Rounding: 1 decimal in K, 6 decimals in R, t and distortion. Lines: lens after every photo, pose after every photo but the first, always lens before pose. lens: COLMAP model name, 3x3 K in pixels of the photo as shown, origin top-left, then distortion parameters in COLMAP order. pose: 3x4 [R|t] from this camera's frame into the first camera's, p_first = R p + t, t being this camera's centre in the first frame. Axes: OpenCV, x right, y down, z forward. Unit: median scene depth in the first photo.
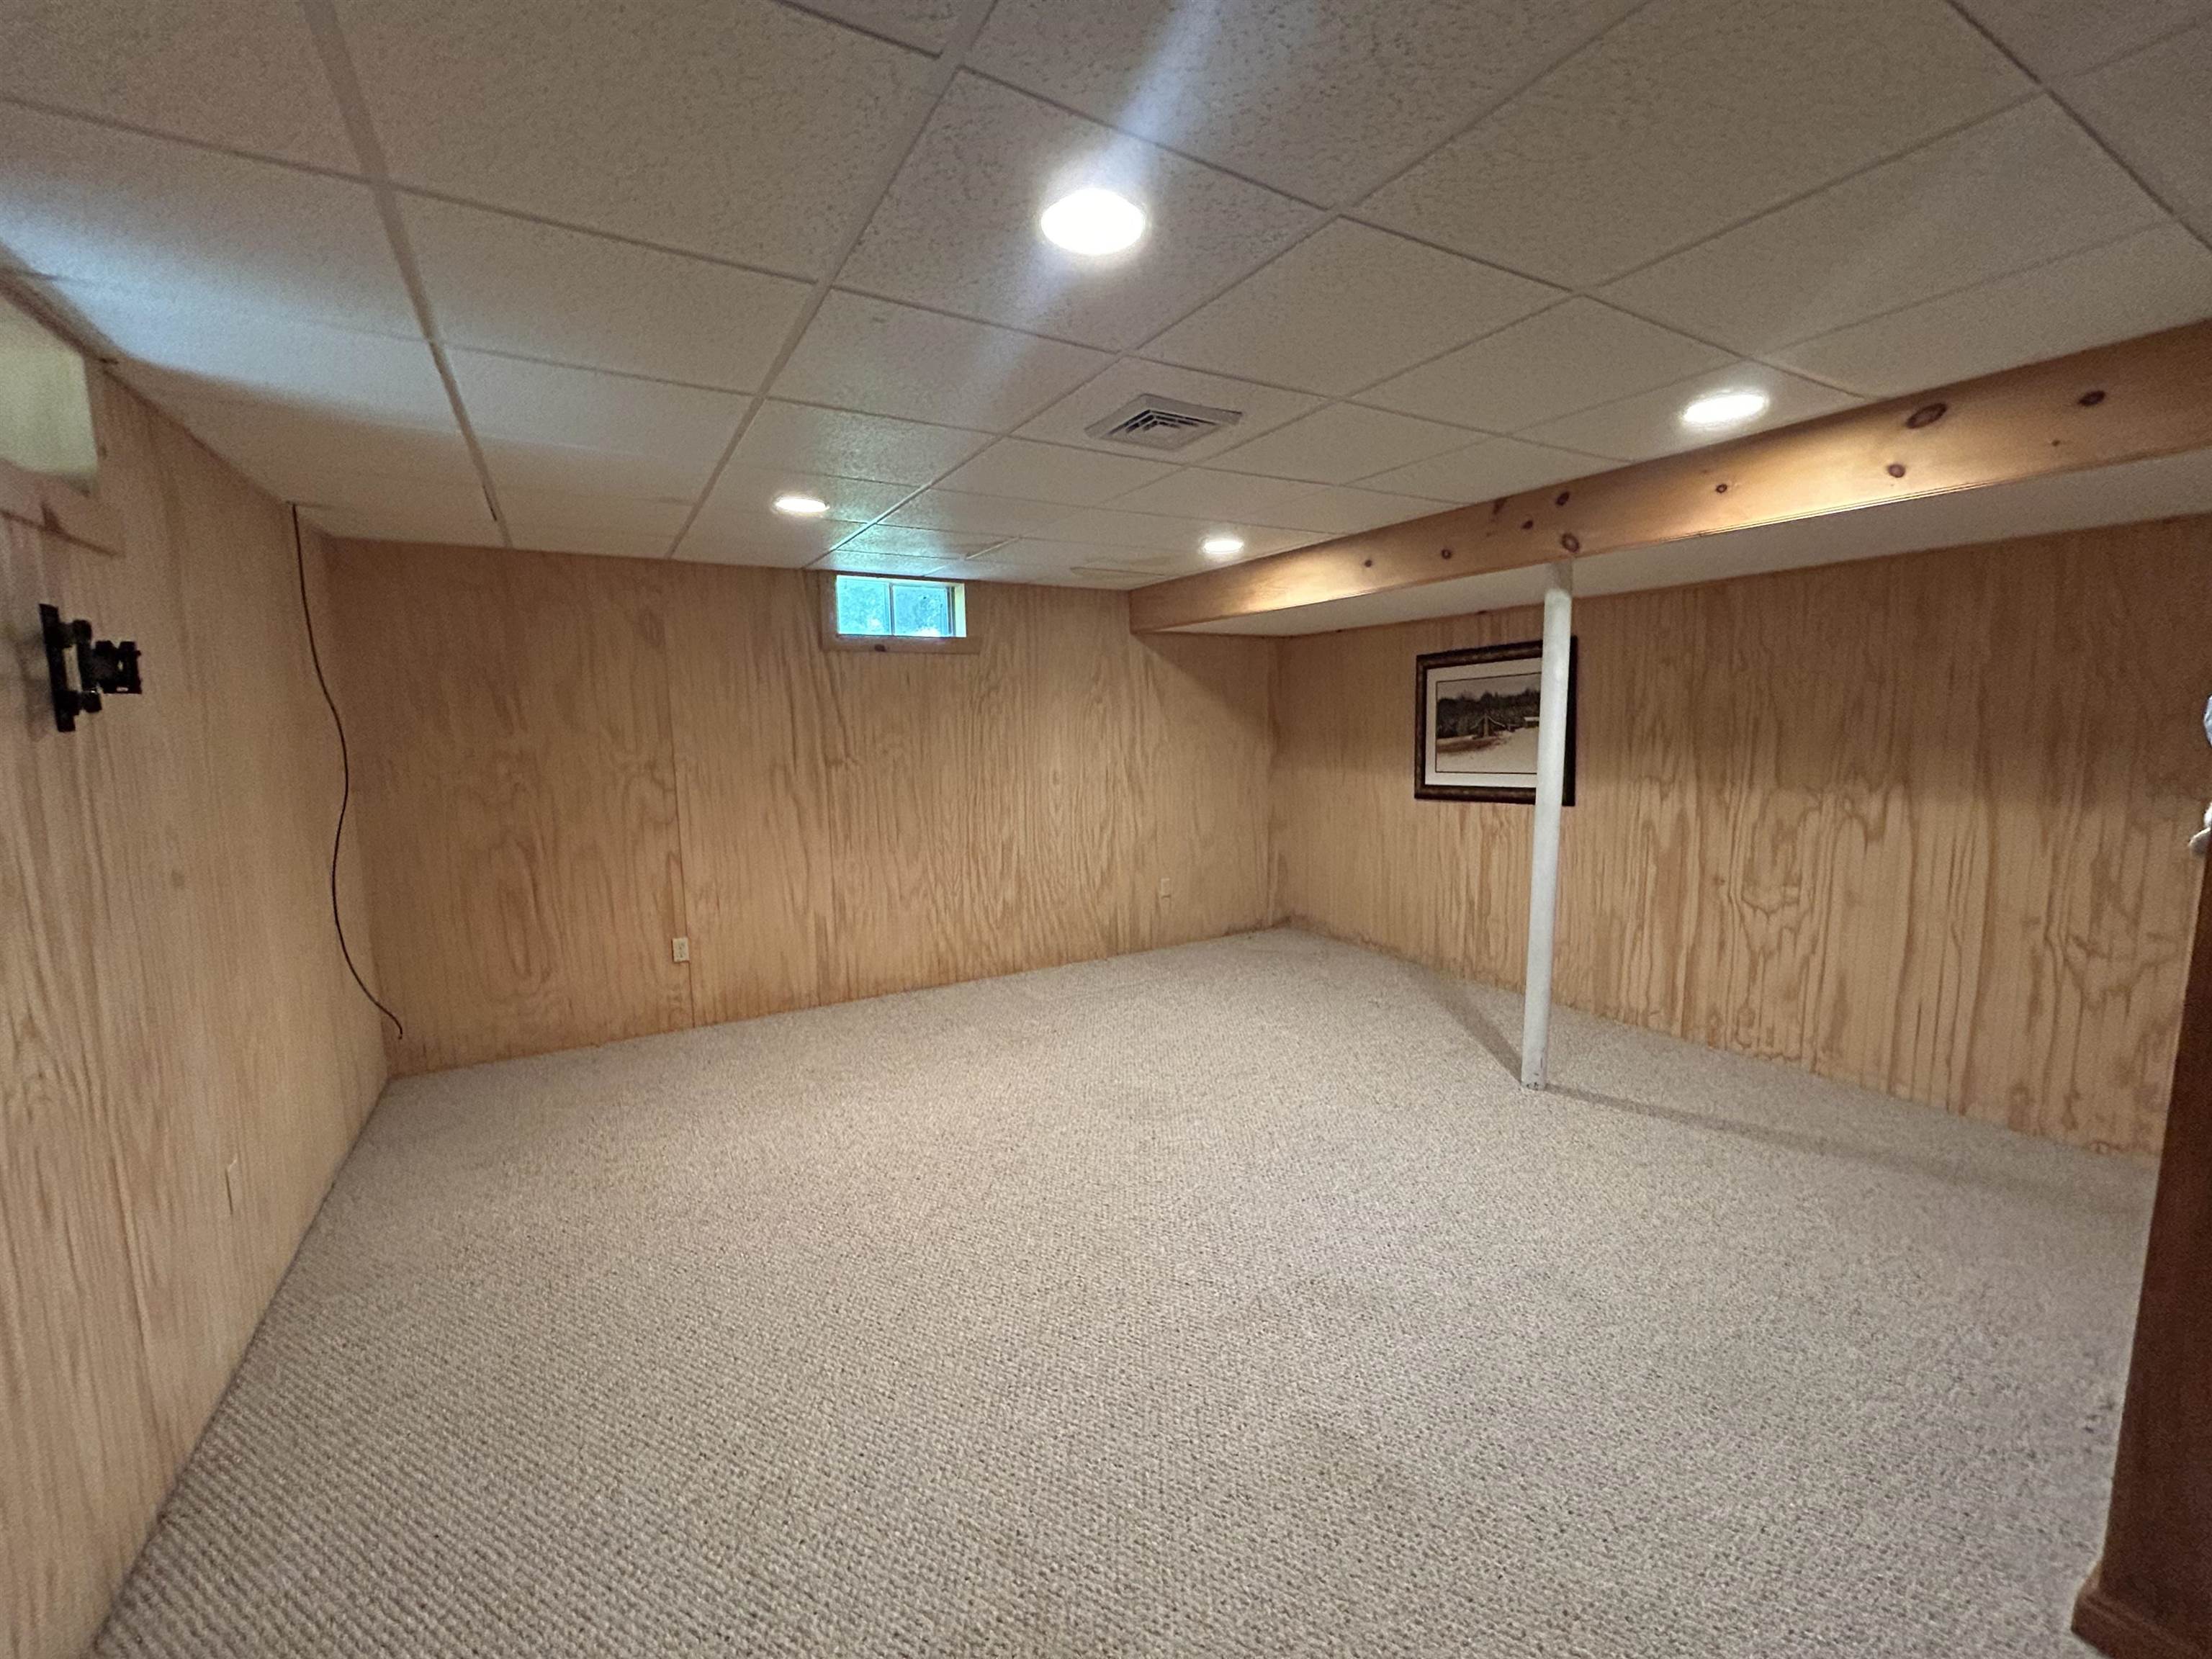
lens RADIAL K [[896.0, 0, 1120.9], [0, 896.0, 836.4], [0, 0, 1]] dist [-0.000017, -0.000044]
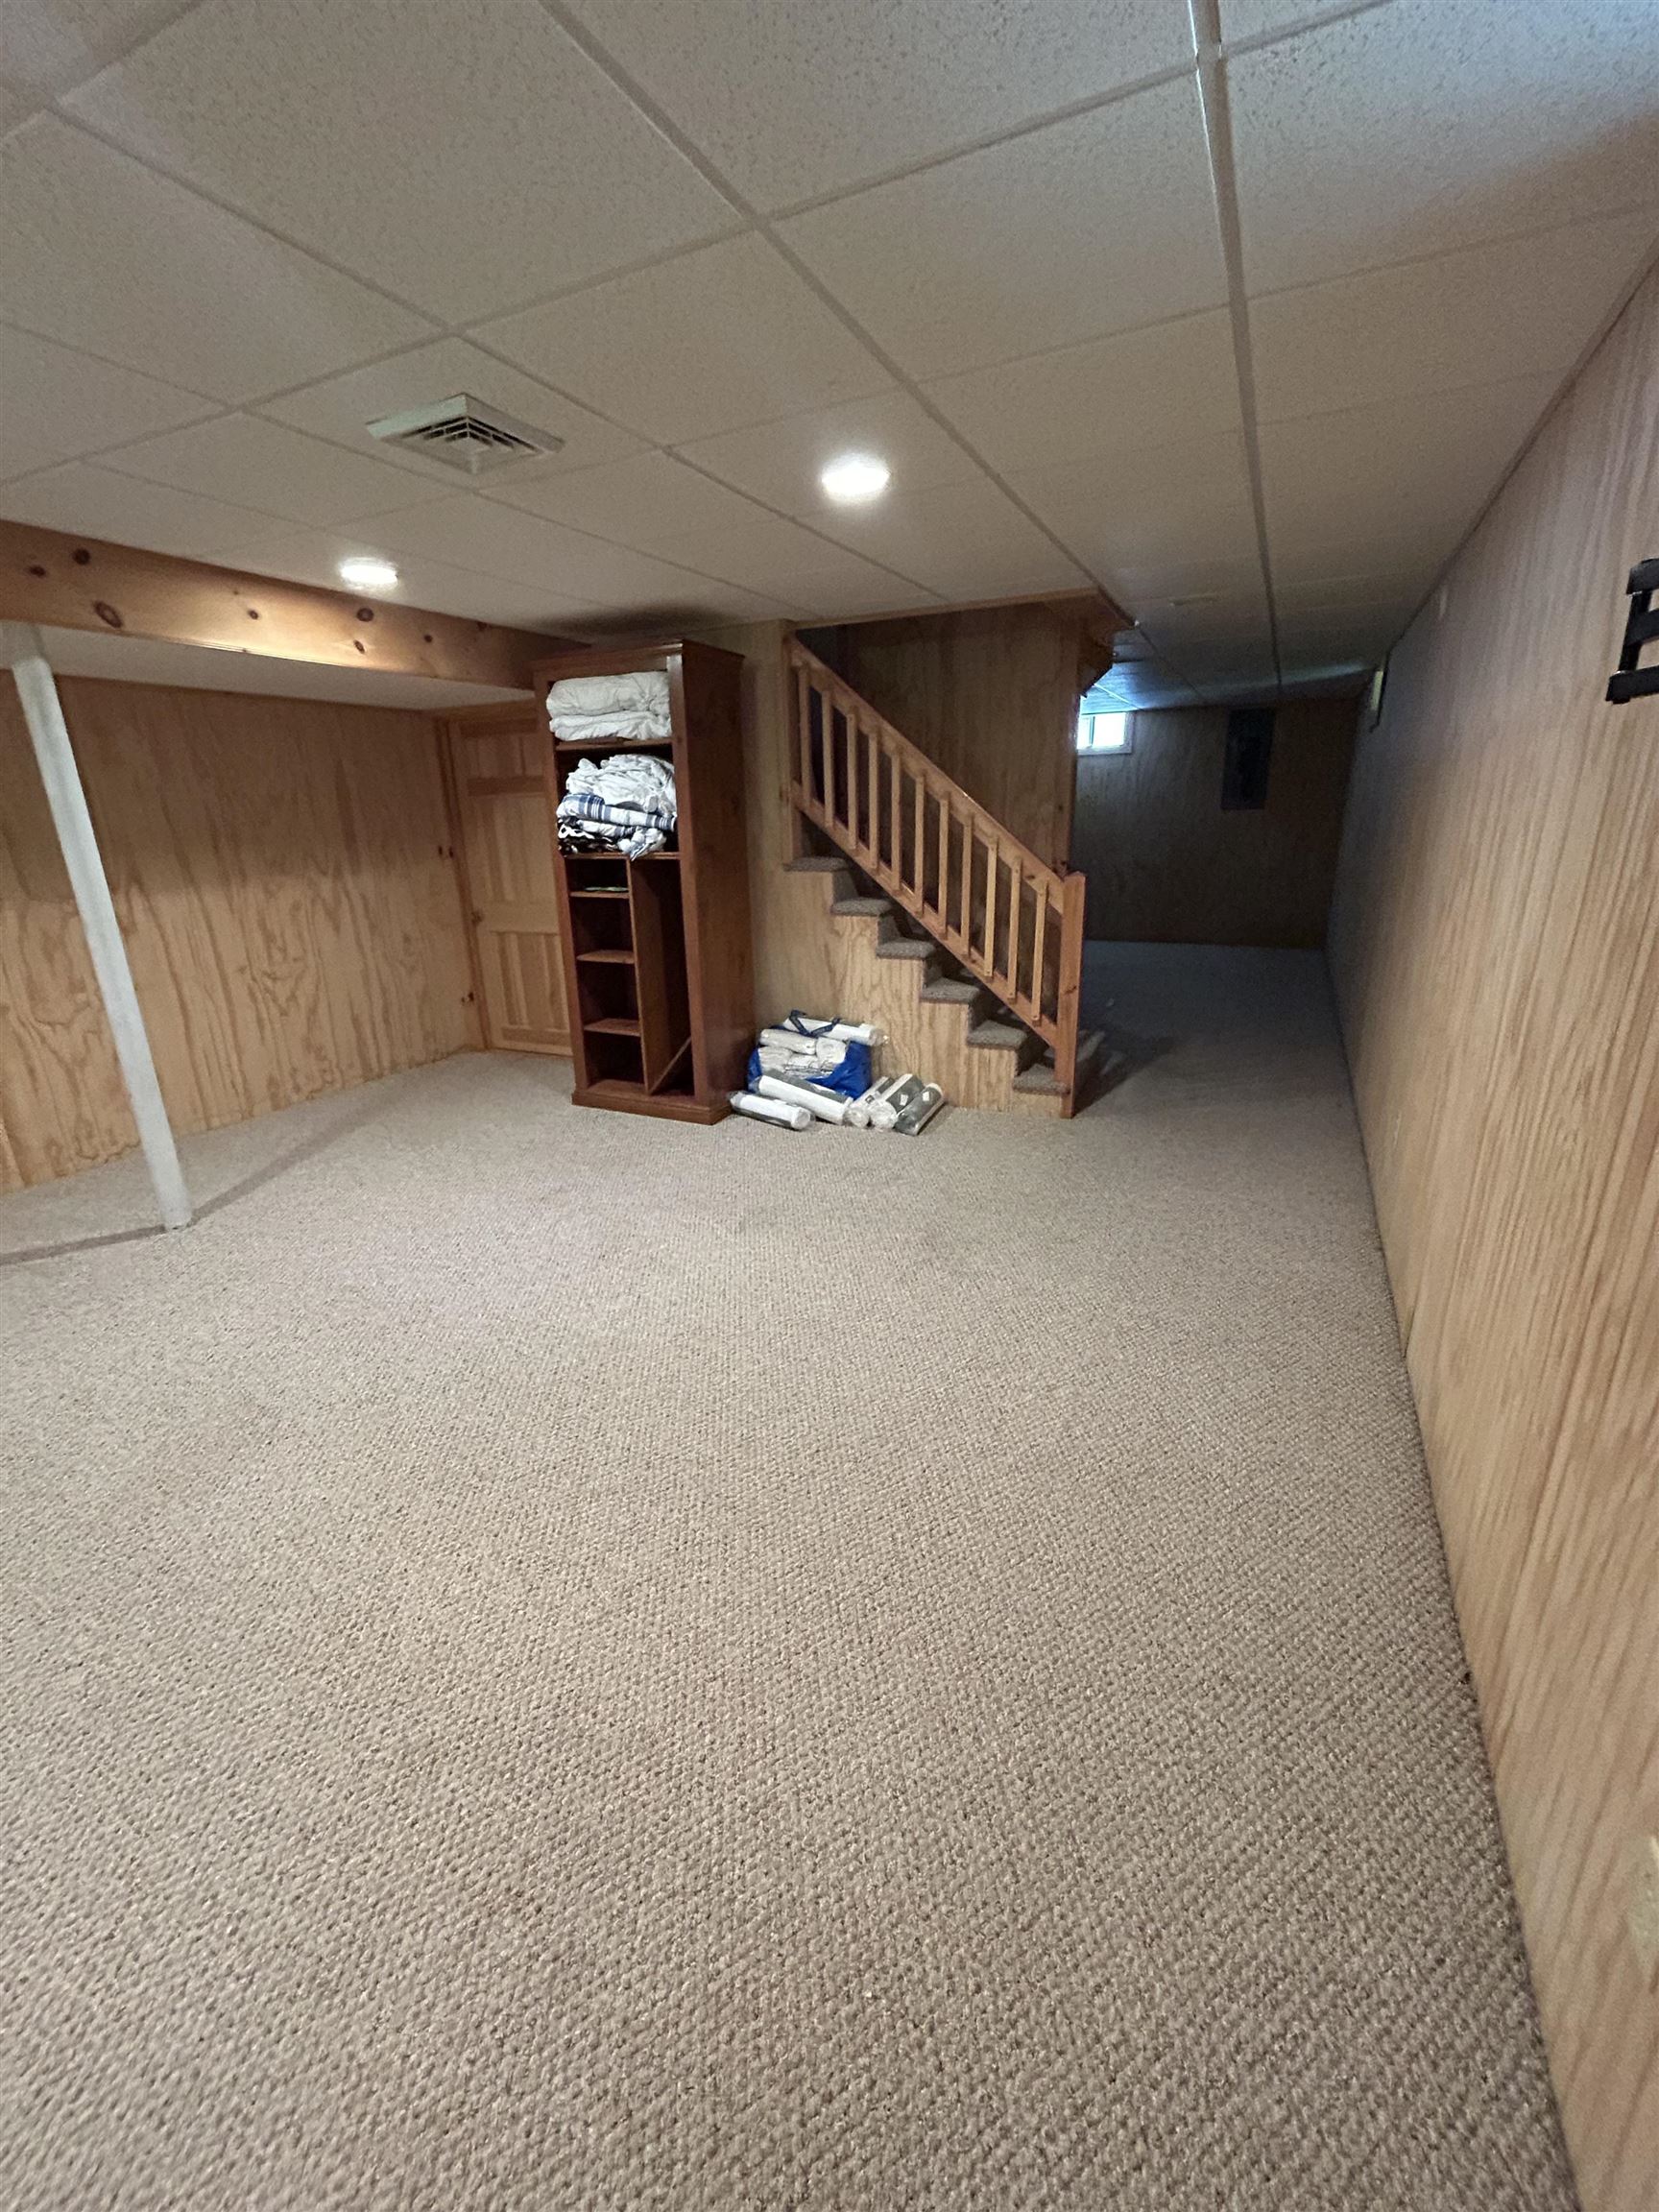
lens RADIAL K [[896.0, 0, 829.5], [0, 896.0, 1106.0], [0, 0, 1]] dist [-0.000017, -0.000044]
pose [[-0.542510, -0.237776, 0.805695, -0.738562], [0.137775, 0.920933, 0.364555, -0.101152], [-0.828674, 0.308779, -0.466856, 0.972659]]
